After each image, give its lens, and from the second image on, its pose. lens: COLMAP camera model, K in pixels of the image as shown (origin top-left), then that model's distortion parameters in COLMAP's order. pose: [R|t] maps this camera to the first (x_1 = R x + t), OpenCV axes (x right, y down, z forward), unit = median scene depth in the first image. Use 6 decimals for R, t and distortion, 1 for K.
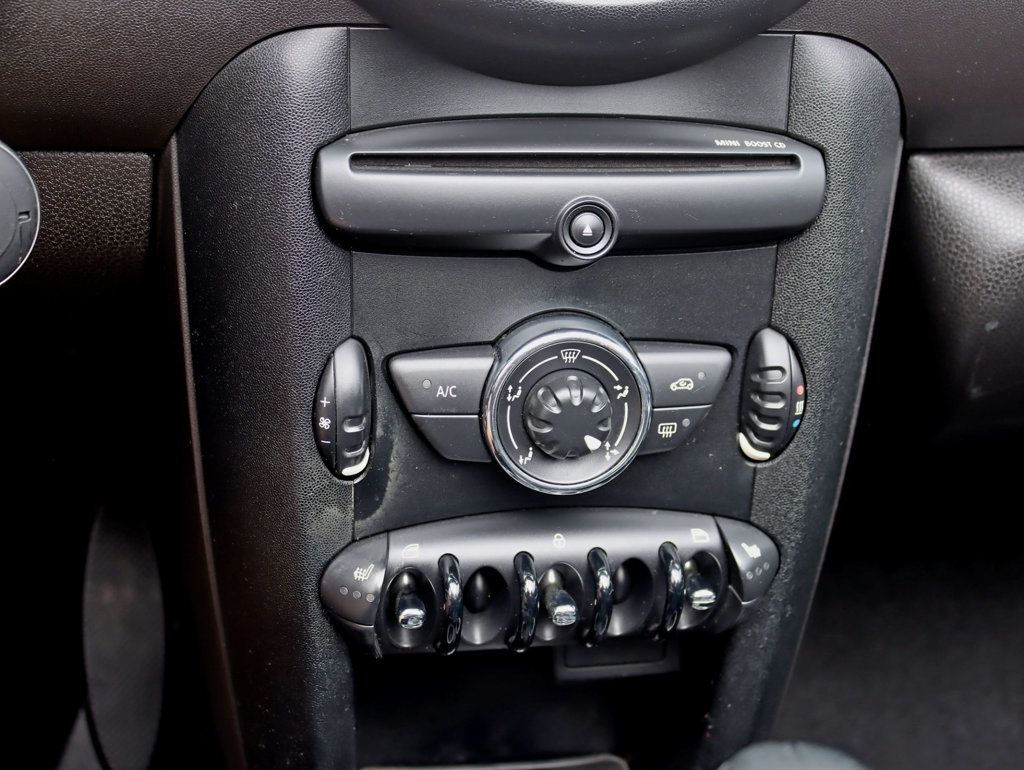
lens RADIAL K [[1351.1, 0, 508.9], [0, 1351.1, 384.1], [0, 0, 1]] dist [-0.129578, 0.000000]
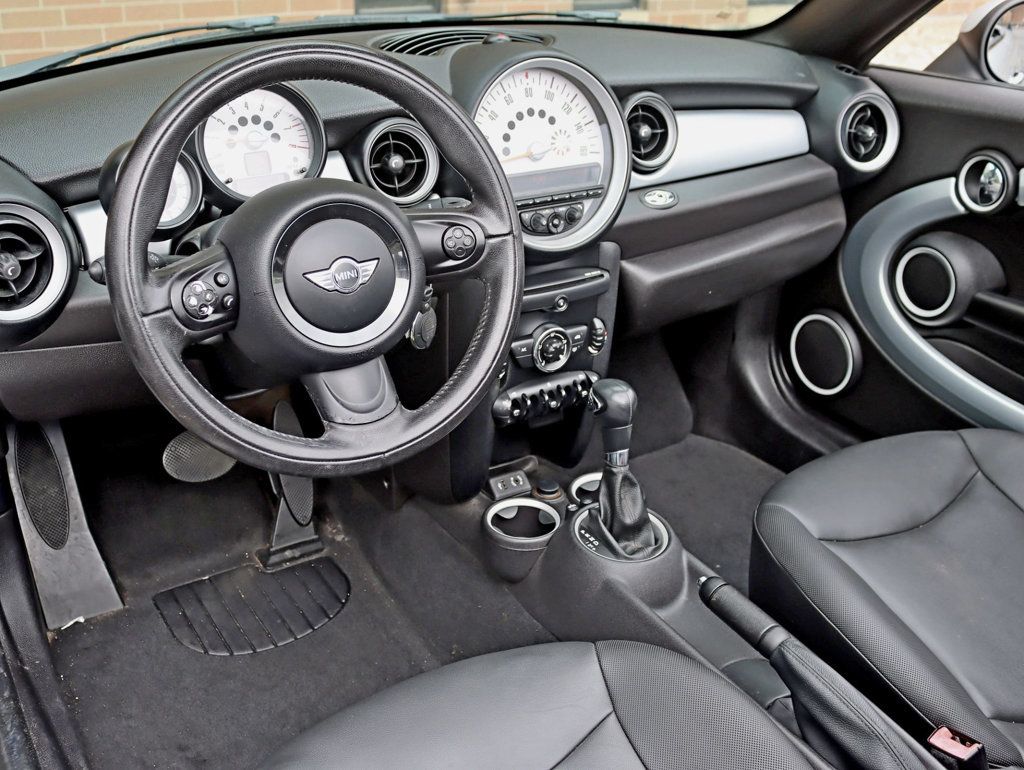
lens RADIAL K [[1132.4, 0, 511.6], [0, 1132.4, 386.4], [0, 0, 1]] dist [-0.121139, 0.000000]
pose [[0.913276, -0.177237, 0.366761, -1.182903], [0.130898, 0.980319, 0.147787, -0.343816], [-0.385736, -0.086962, 0.918502, -1.767283]]
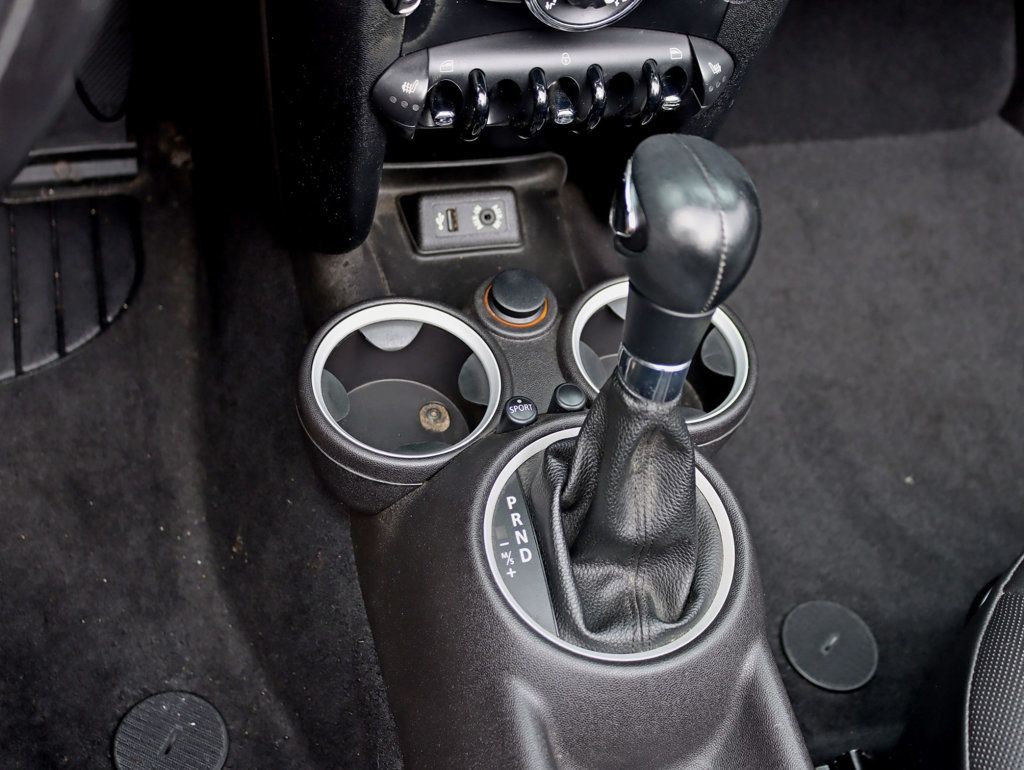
lens RADIAL K [[1314.6, 0, 510.5], [0, 1314.6, 382.0], [0, 0, 1]] dist [-0.055494, 0.000000]
pose [[0.989943, -0.001181, 0.141461, -0.184322], [-0.079891, 0.820575, 0.565928, -0.317780], [-0.116748, -0.571537, 0.812228, -0.133514]]
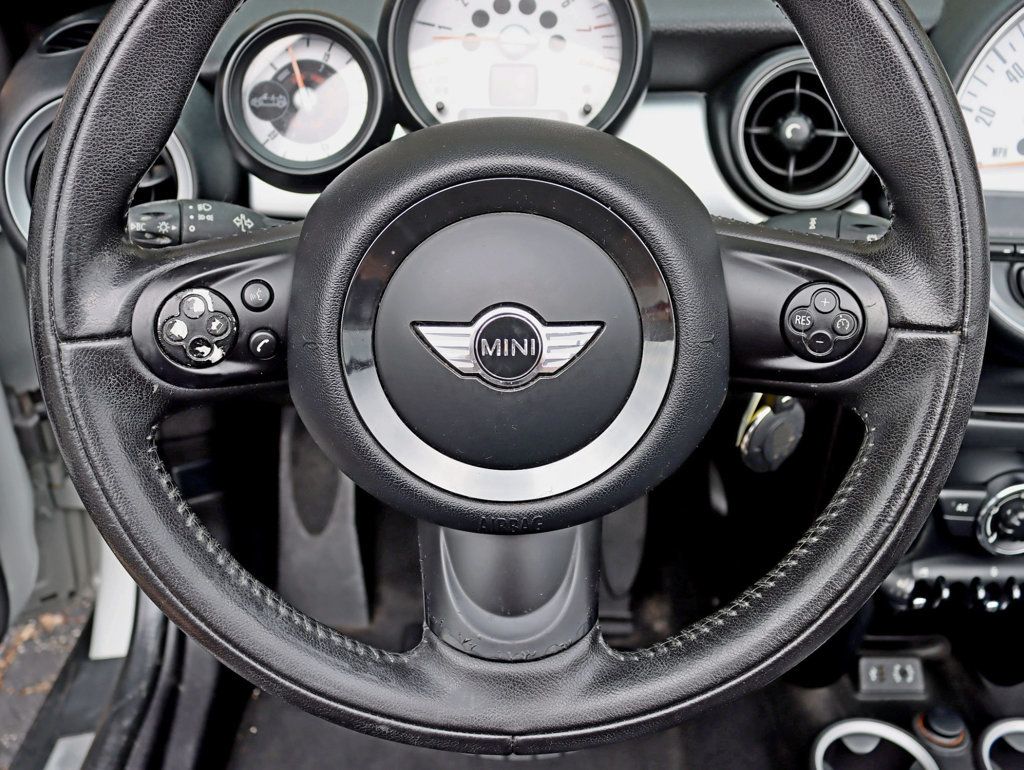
lens RADIAL K [[964.9, 0, 507.8], [0, 964.9, 380.0], [0, 0, 1]] dist [-0.079534, 0.000000]
pose [[0.990137, 0.074315, -0.118767, -0.552480], [-0.052342, 0.982557, 0.178444, -0.390255], [0.129956, -0.170468, 0.976756, -0.444103]]
